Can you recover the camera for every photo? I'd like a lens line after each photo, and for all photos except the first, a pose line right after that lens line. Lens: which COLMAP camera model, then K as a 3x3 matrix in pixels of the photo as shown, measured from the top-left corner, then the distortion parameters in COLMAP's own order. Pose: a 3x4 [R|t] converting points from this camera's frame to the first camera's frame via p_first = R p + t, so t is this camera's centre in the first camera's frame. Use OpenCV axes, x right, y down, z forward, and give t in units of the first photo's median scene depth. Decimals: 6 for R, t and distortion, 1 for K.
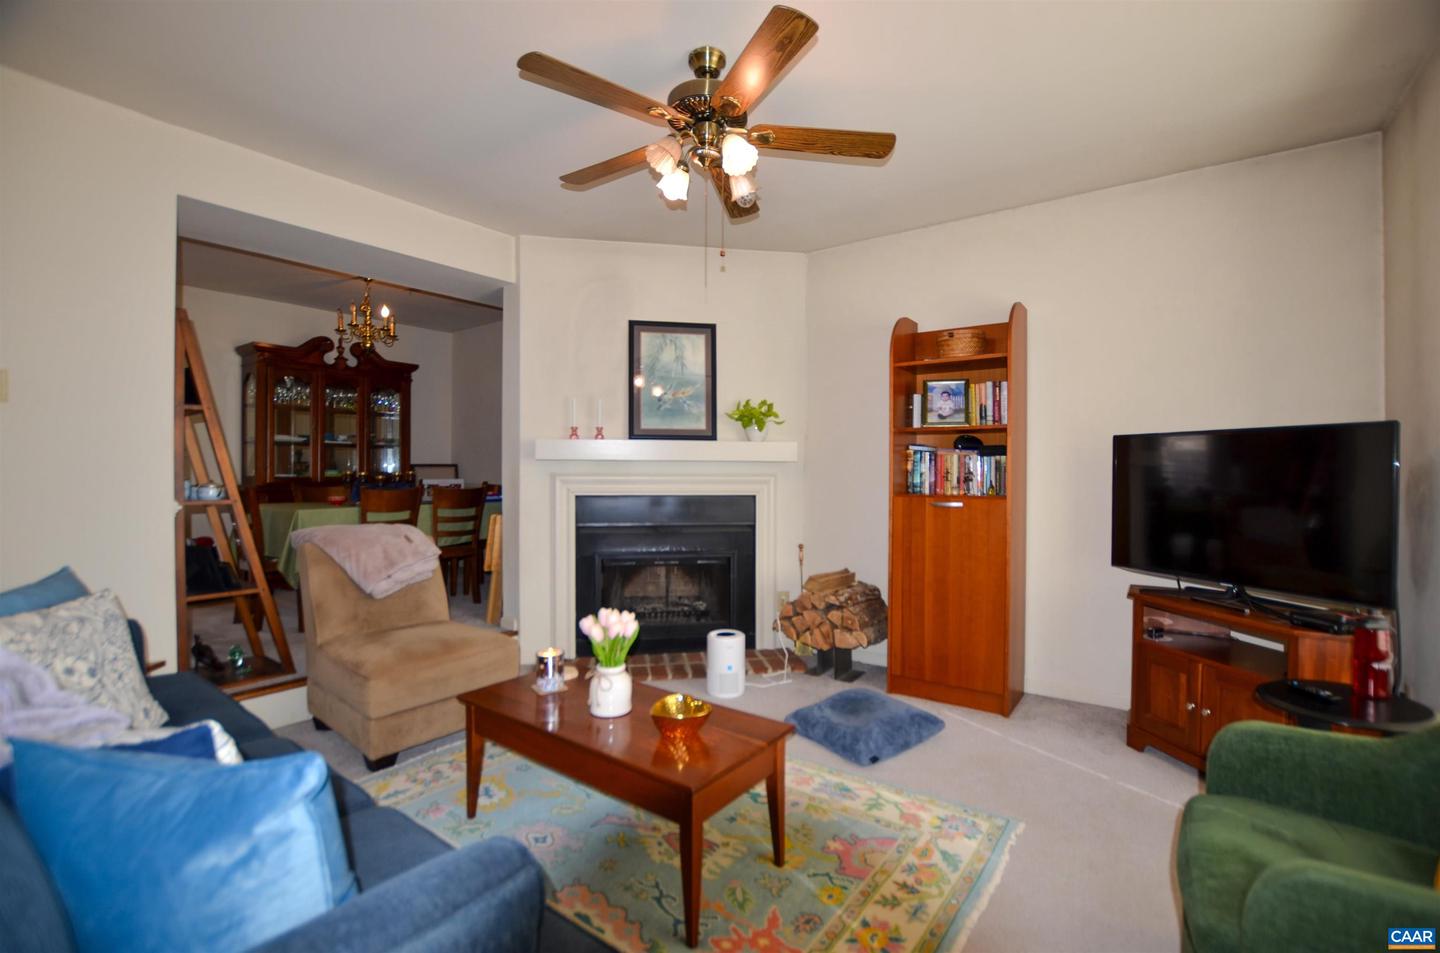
lens RADIAL K [[668.0, 0, 743.5], [0, 668.0, 475.7], [0, 0, 1]] dist [-0.025566, 0.002146]
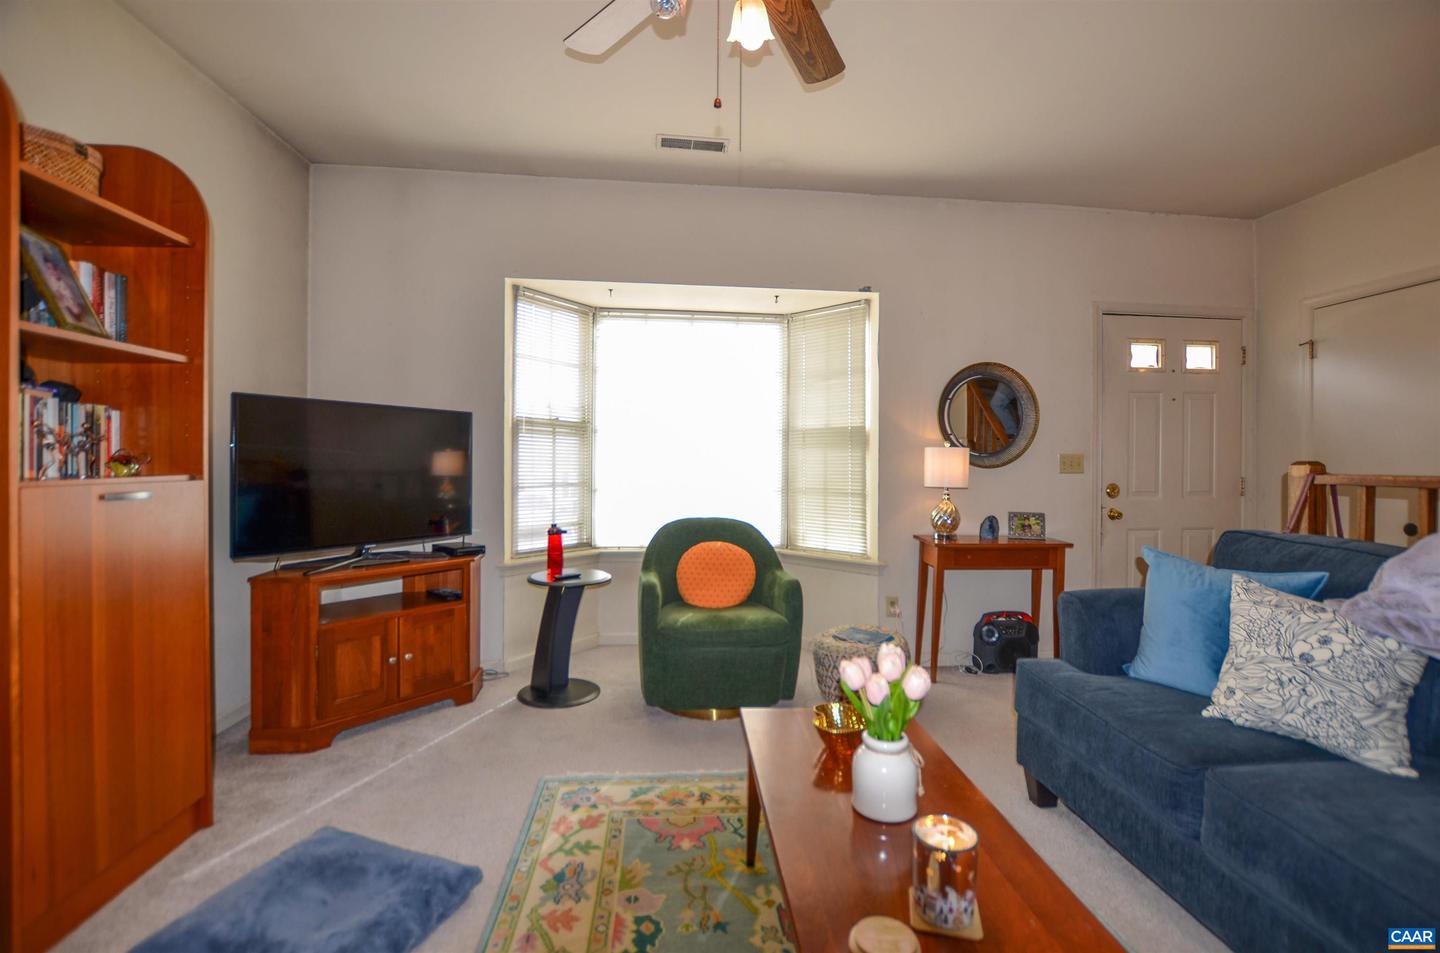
lens RADIAL K [[668.0, 0, 722.5], [0, 668.0, 468.6], [0, 0, 1]] dist [-0.025566, 0.002146]
pose [[-0.659904, -0.015494, 0.751190, -0.333746], [-0.001663, 0.999815, 0.019161, 0.010658], [-0.751348, 0.011395, -0.659808, 0.901973]]
